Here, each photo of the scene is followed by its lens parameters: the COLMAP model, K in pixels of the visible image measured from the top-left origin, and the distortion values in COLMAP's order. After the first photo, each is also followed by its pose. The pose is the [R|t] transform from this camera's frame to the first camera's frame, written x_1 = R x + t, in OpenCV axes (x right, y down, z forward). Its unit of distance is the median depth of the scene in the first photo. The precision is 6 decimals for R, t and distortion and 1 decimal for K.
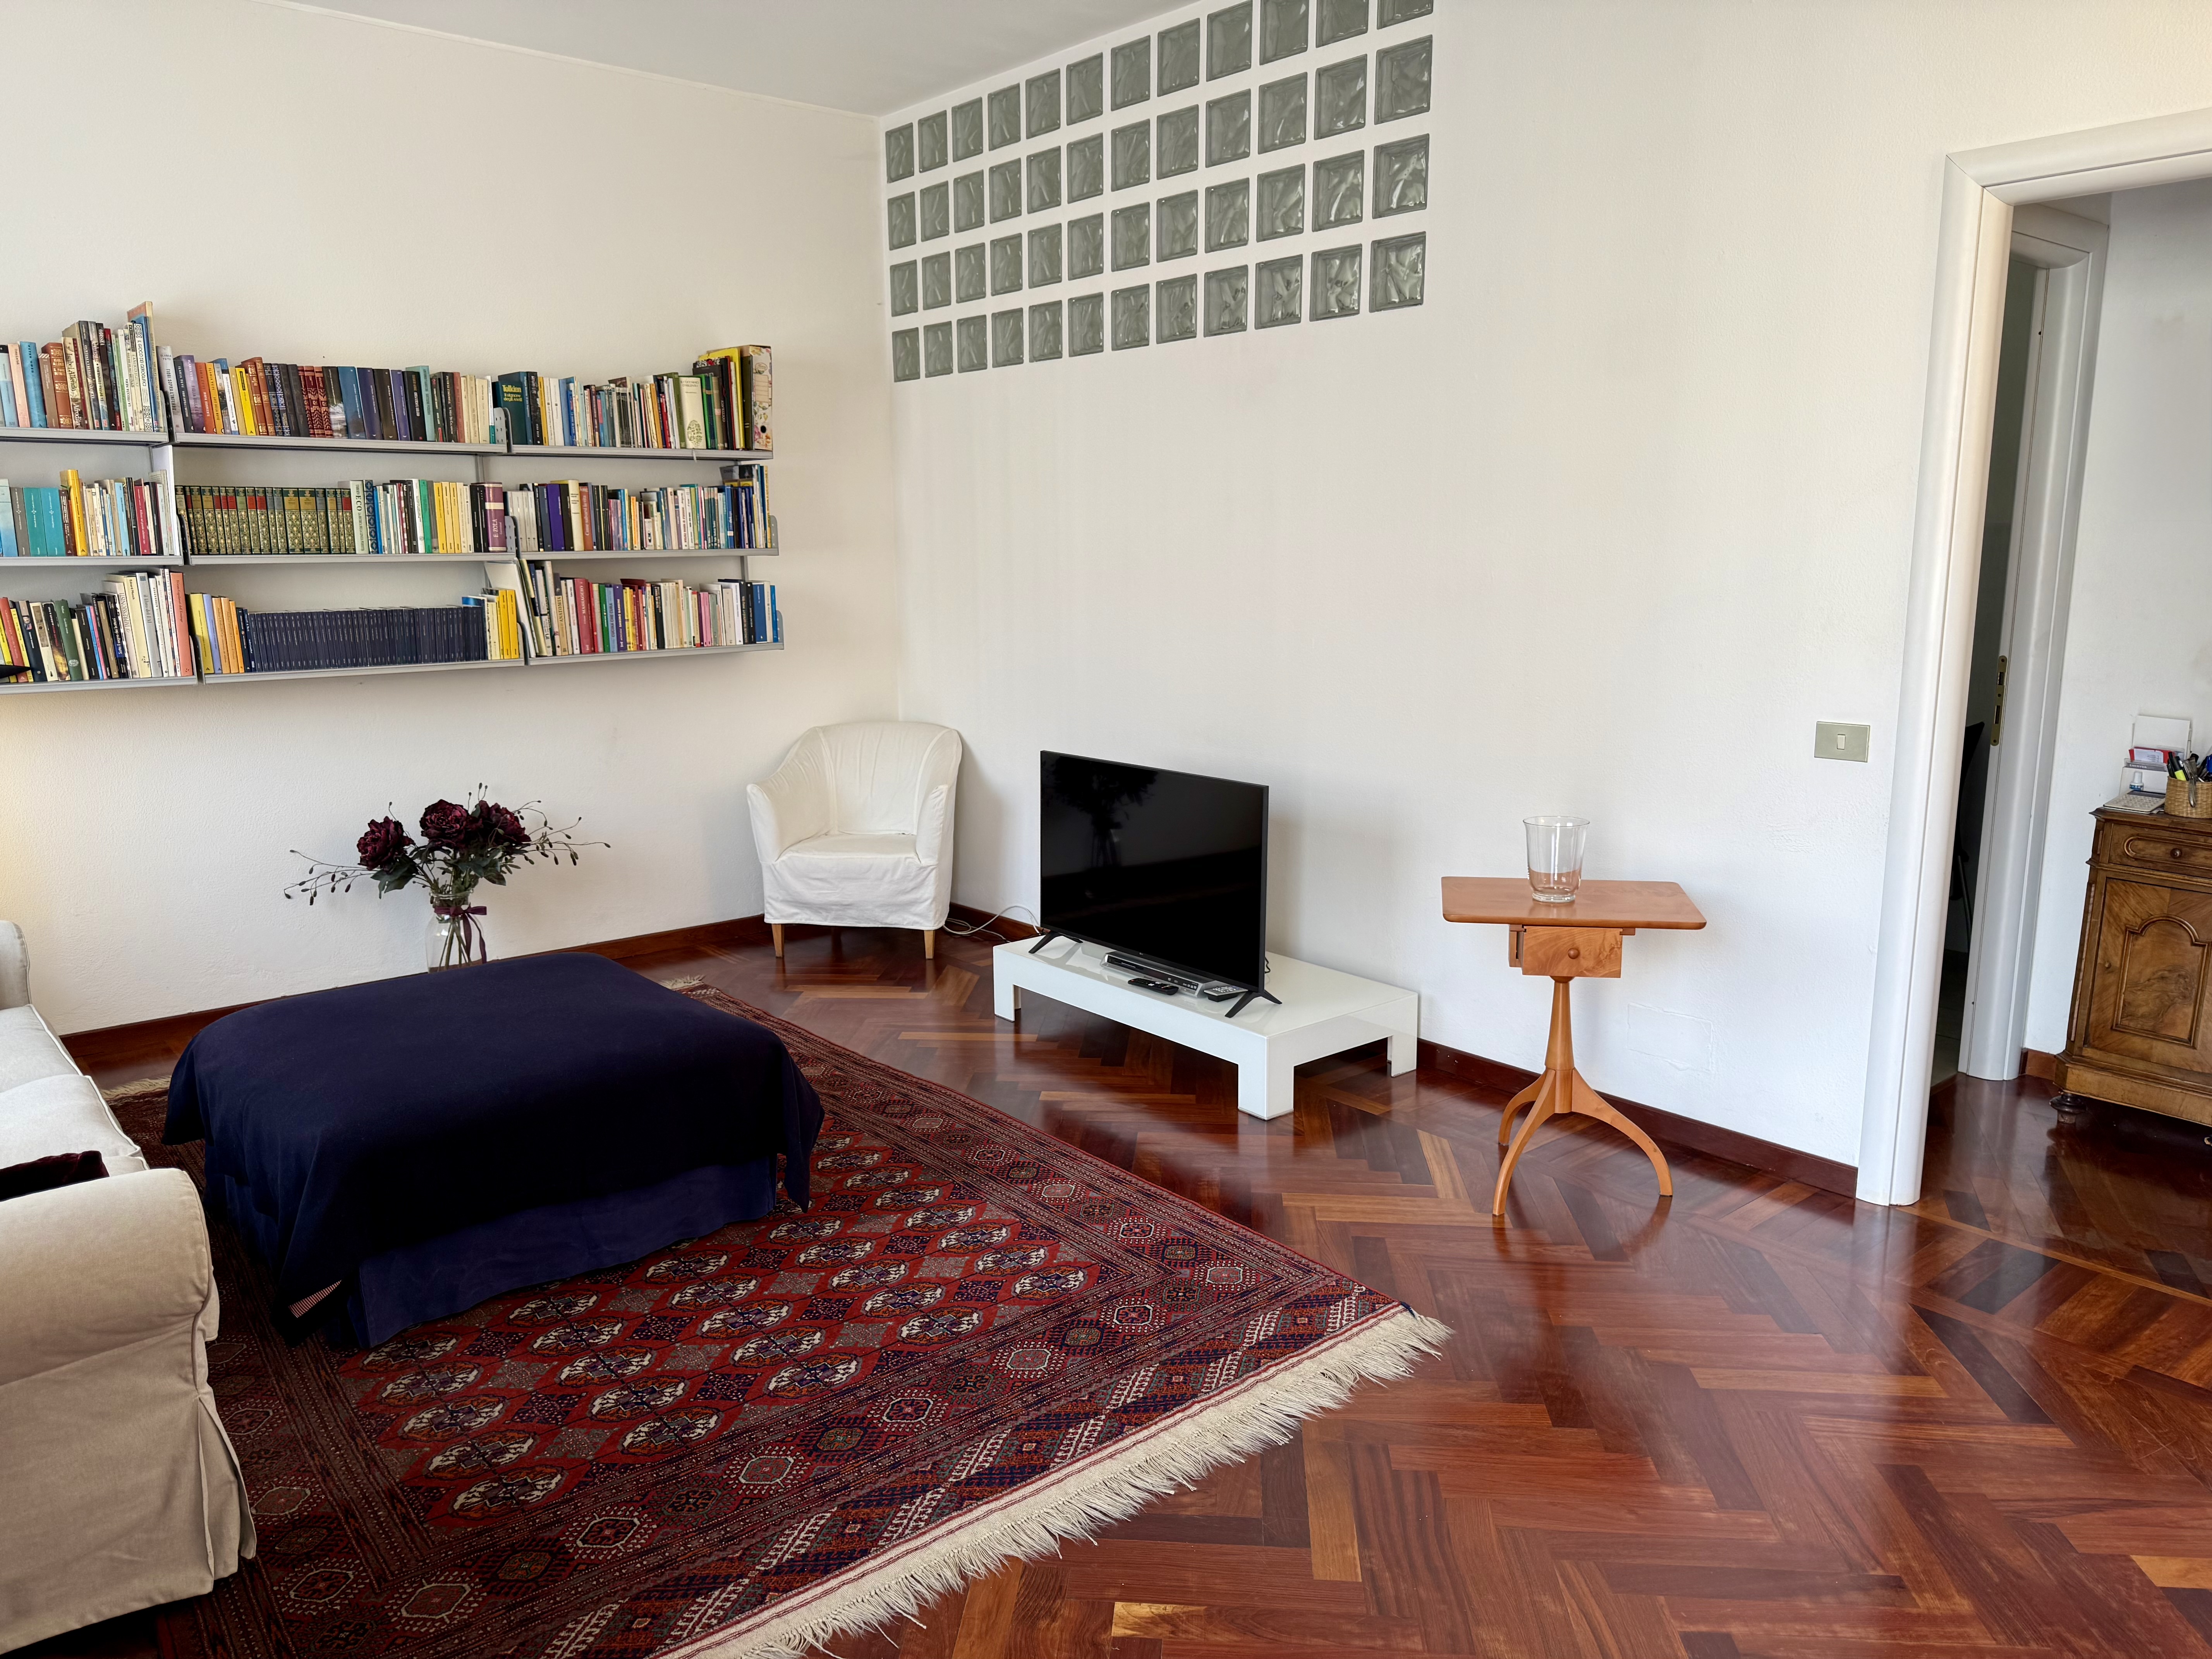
lens RADIAL K [[1562.7, 0, 1108.6], [0, 1562.7, 833.9], [0, 0, 1]] dist [0.061321, -0.077442]
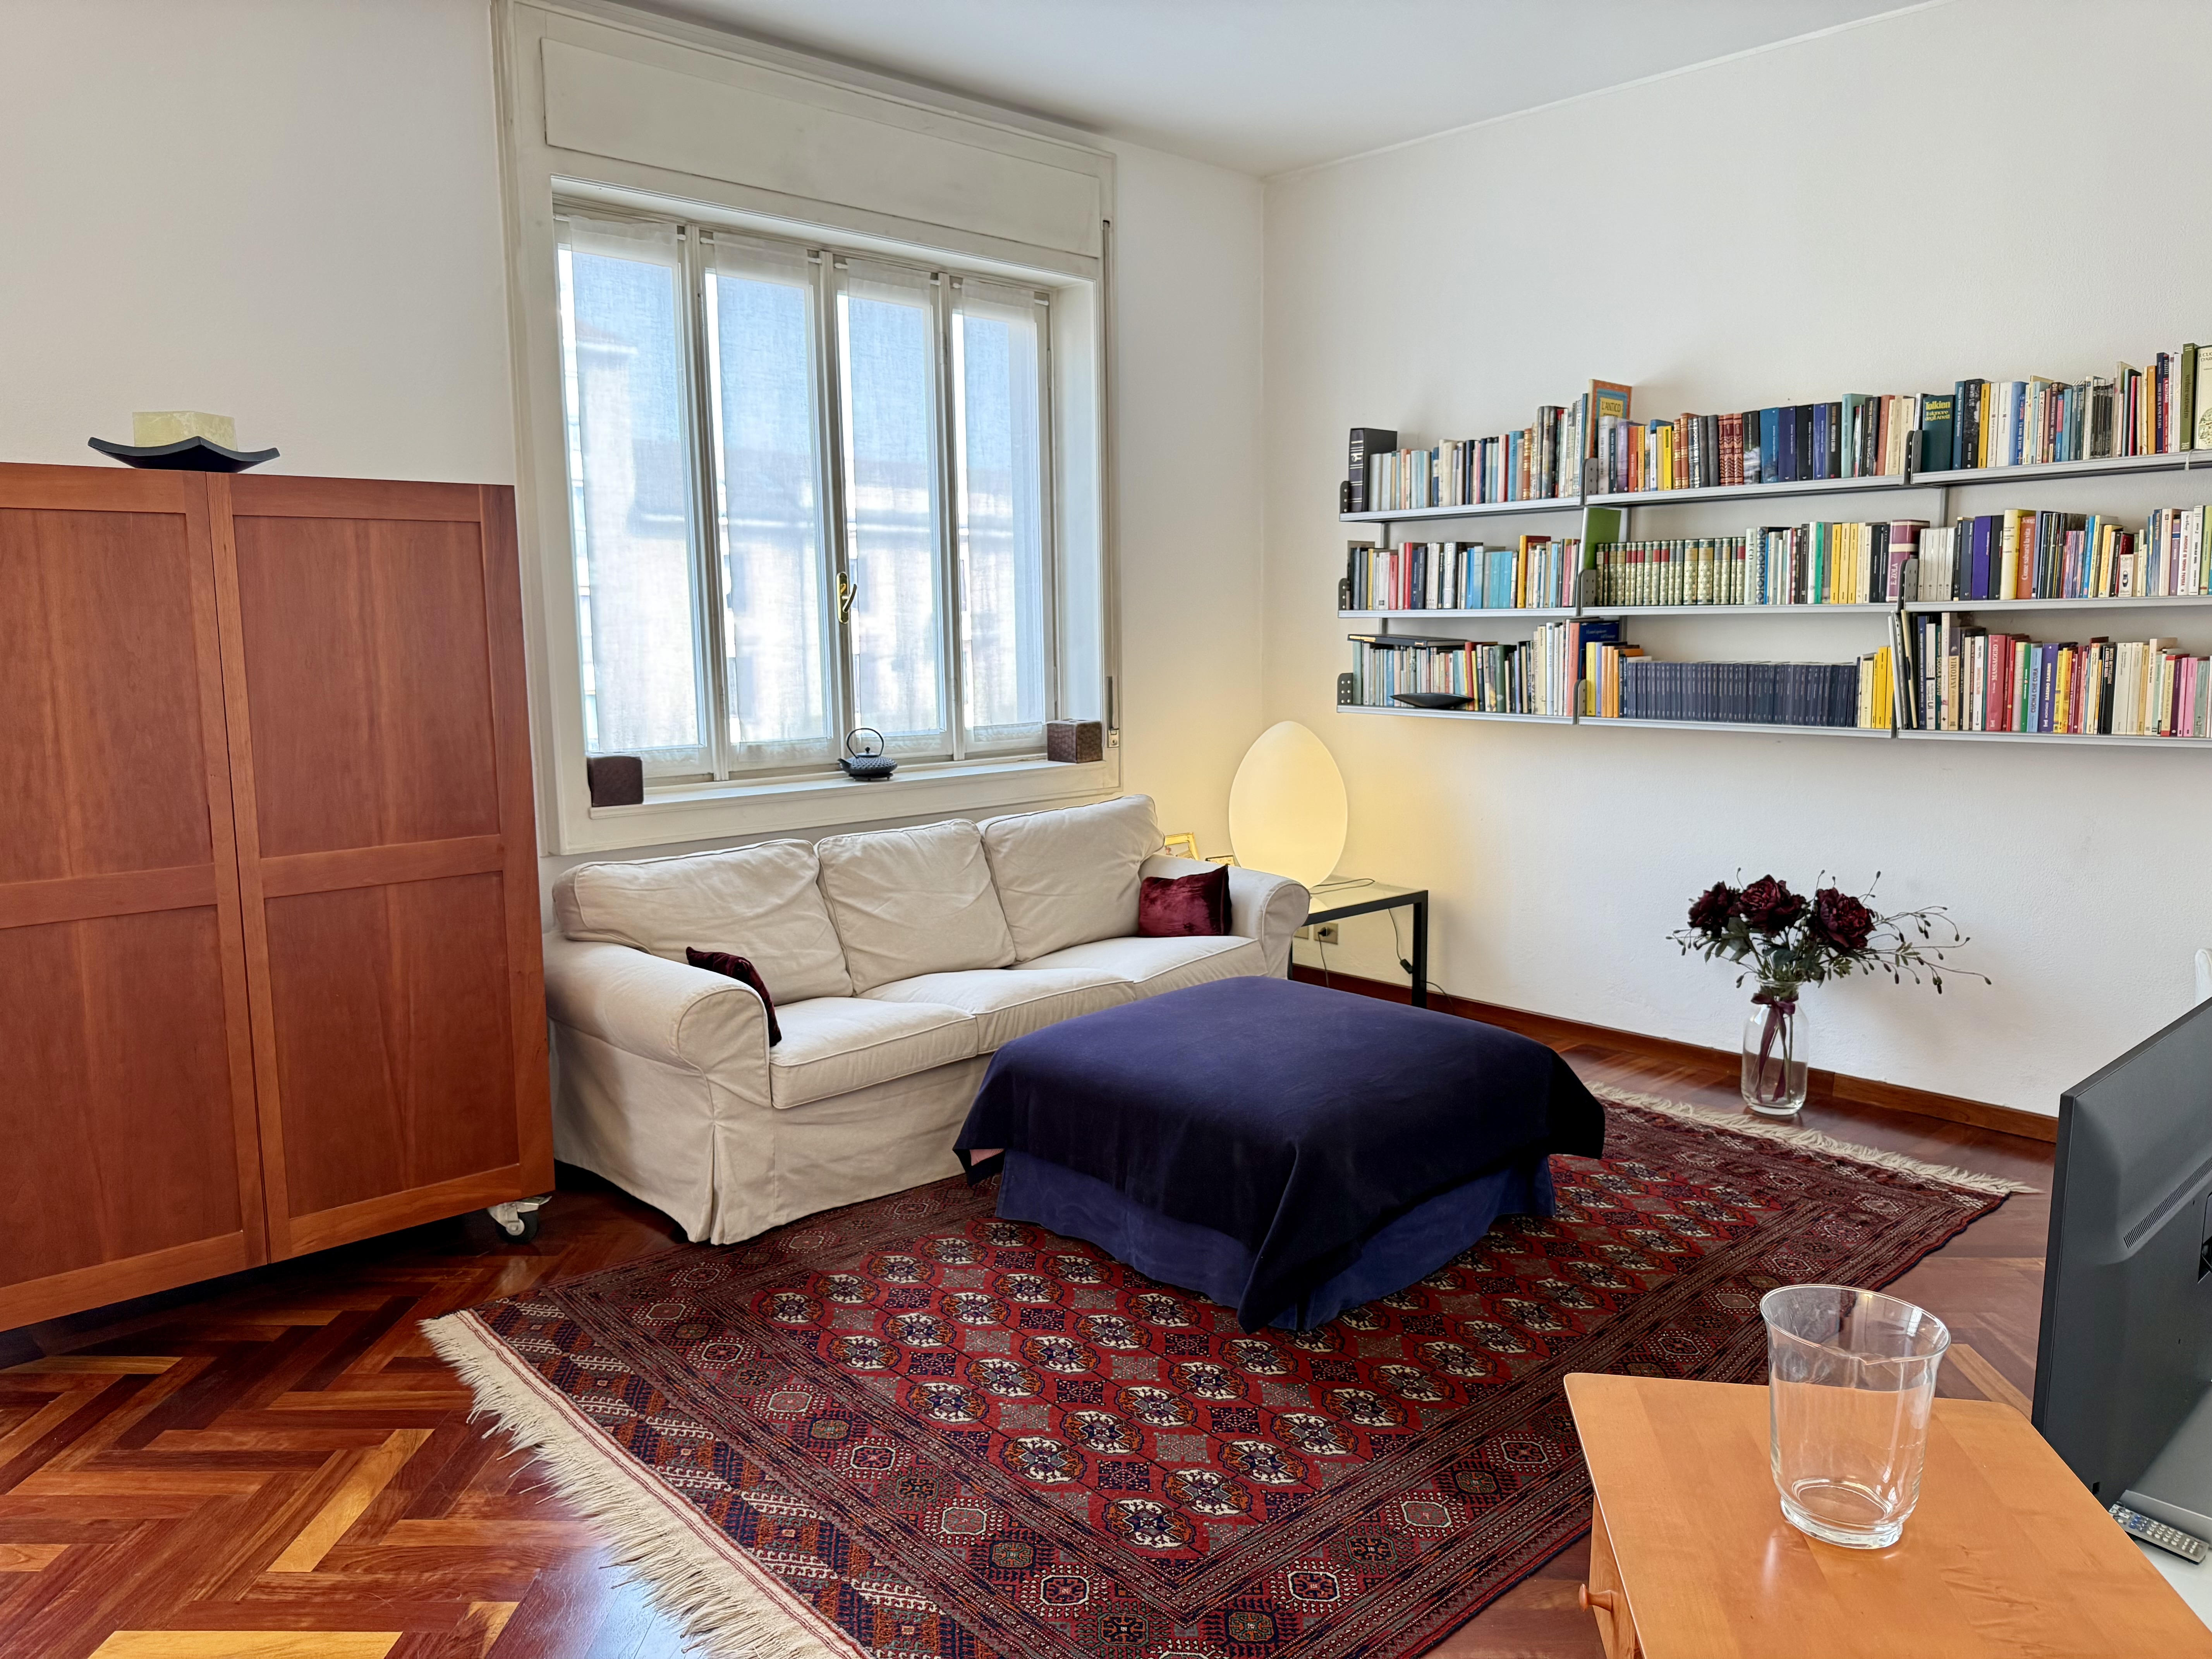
lens RADIAL K [[1558.2, 0, 1102.9], [0, 1558.2, 826.5], [0, 0, 1]] dist [0.060861, -0.080232]
pose [[0.047990, 0.140568, -0.988907, 0.521535], [-0.173663, 0.976144, 0.130327, -0.116414], [0.983635, 0.165482, 0.071256, 0.647233]]
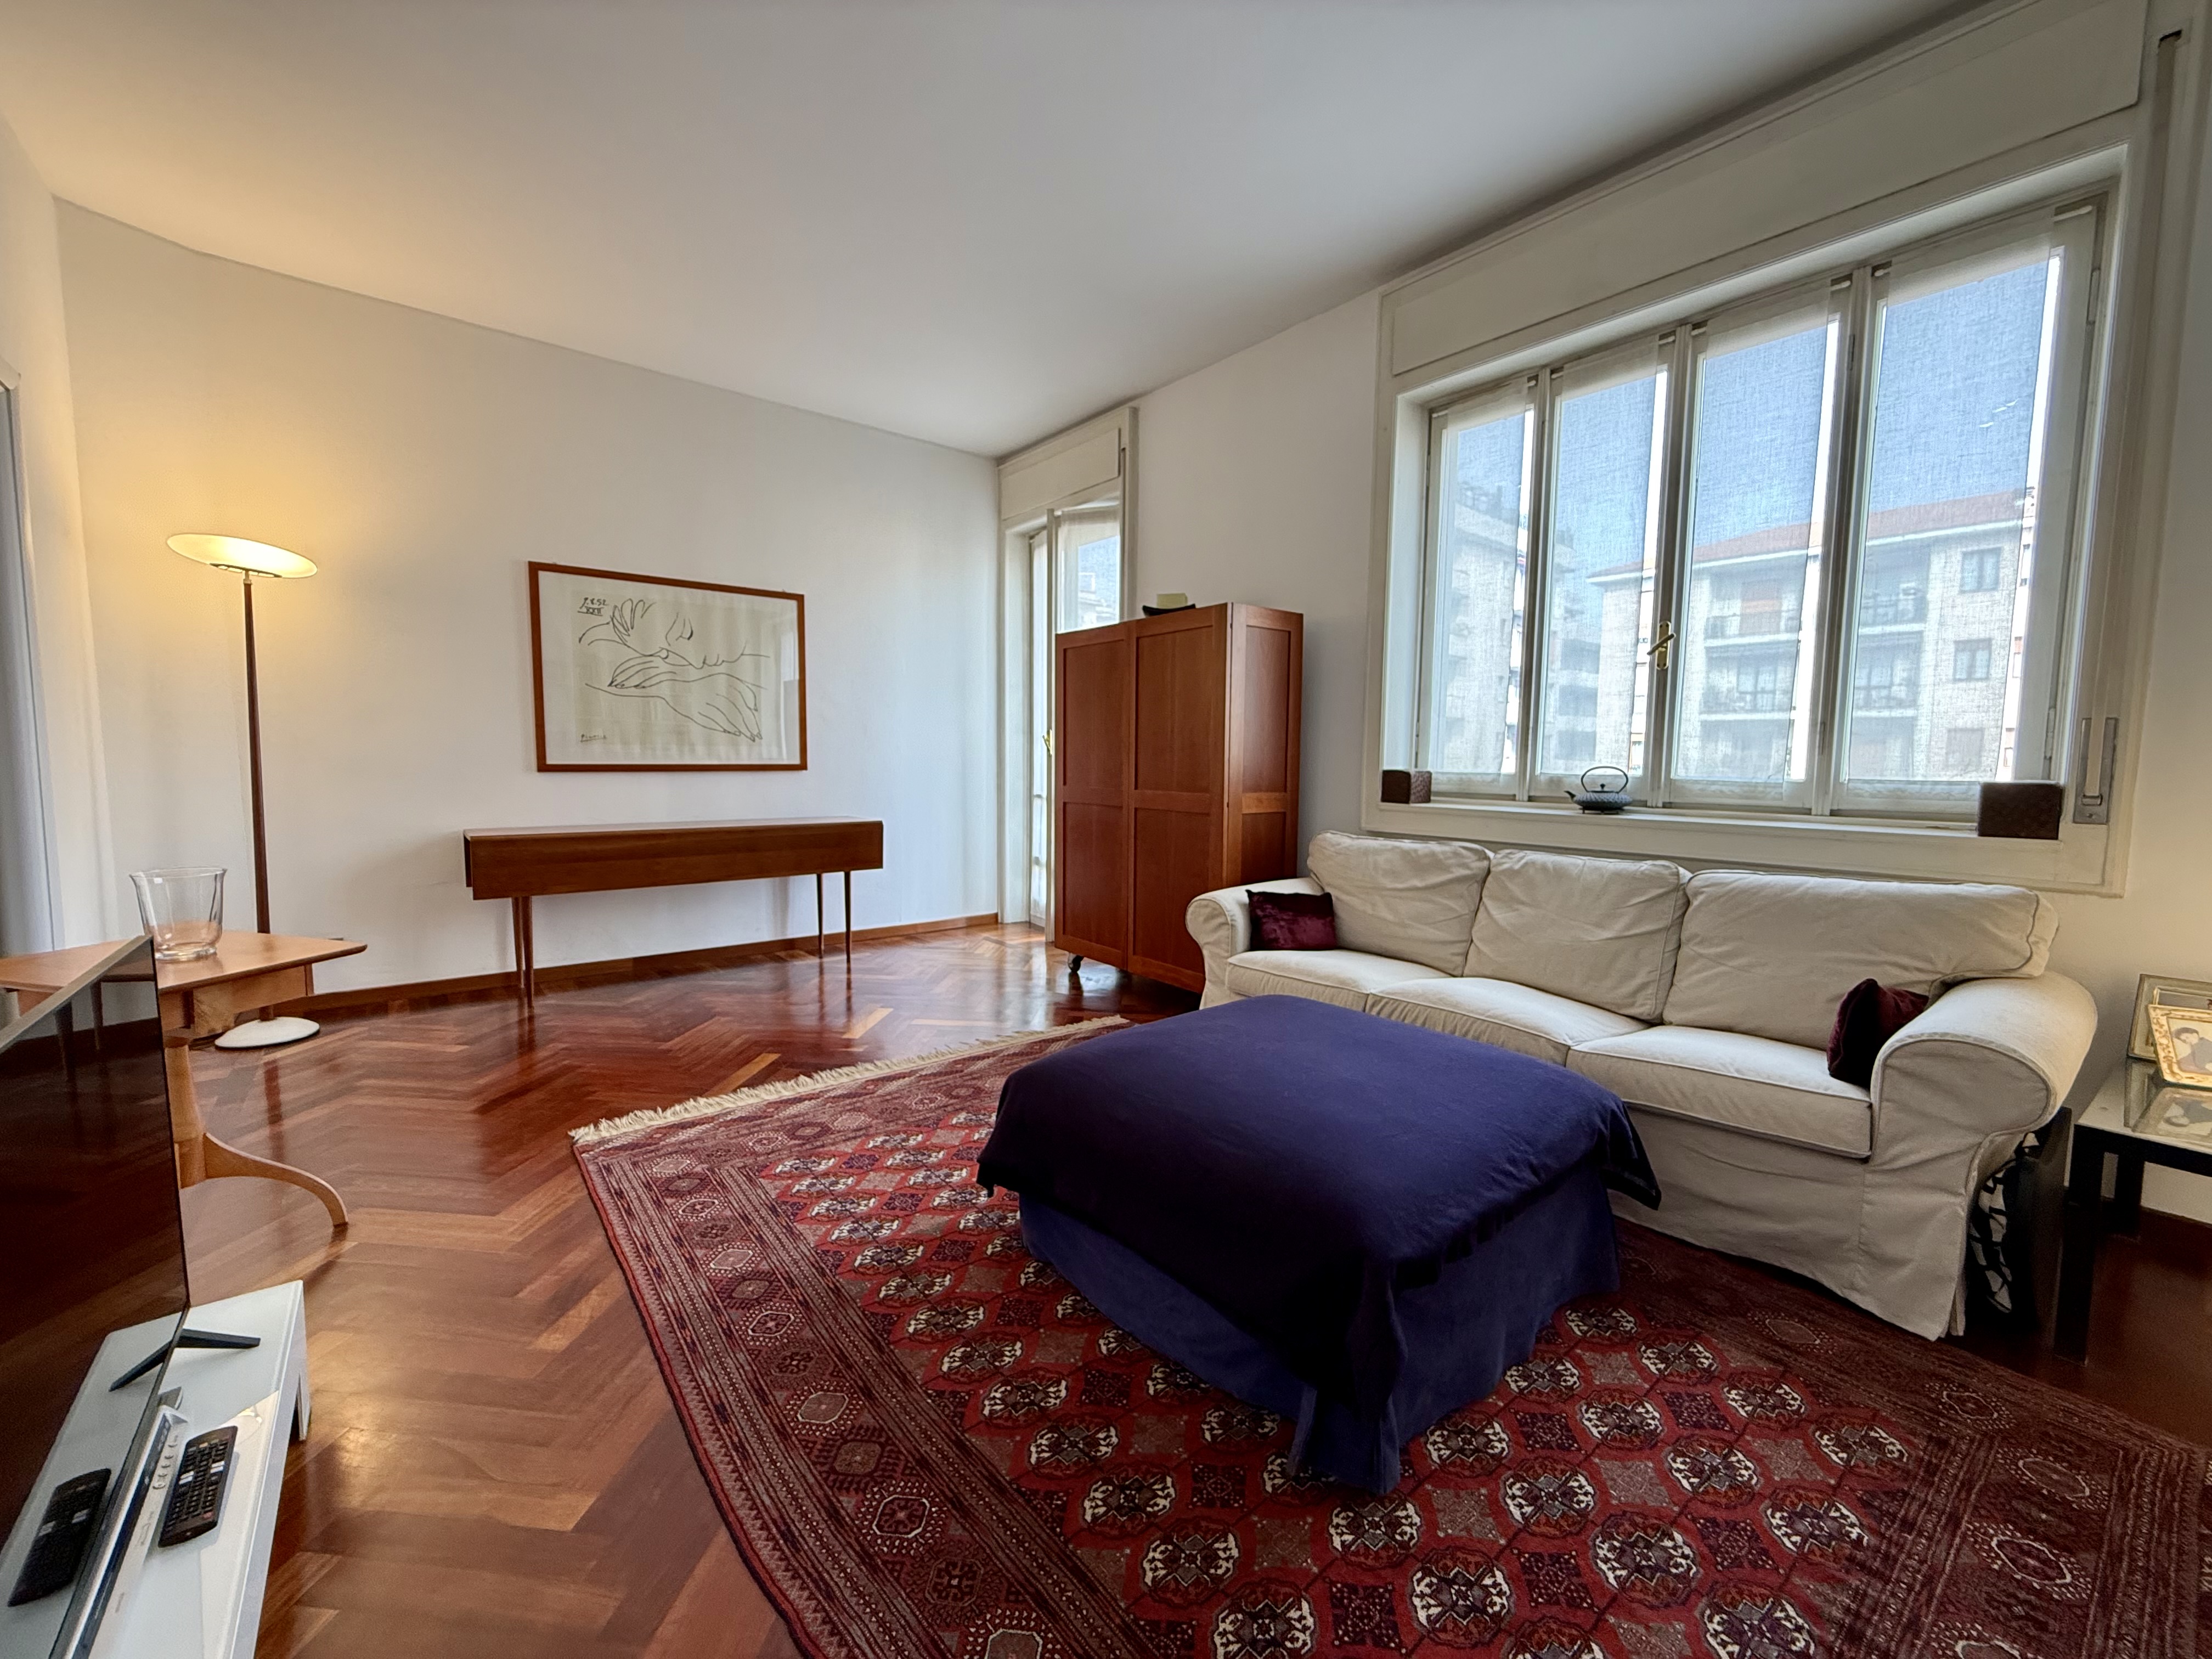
lens RADIAL K [[882.7, 0, 1101.5], [0, 882.7, 828.1], [0, 0, 1]] dist [-0.000227, -0.000245]
pose [[-0.999671, -0.006070, 0.024924, -0.230457], [0.000684, 0.964944, 0.262454, -0.142693], [-0.025644, 0.262385, -0.964623, 1.234613]]
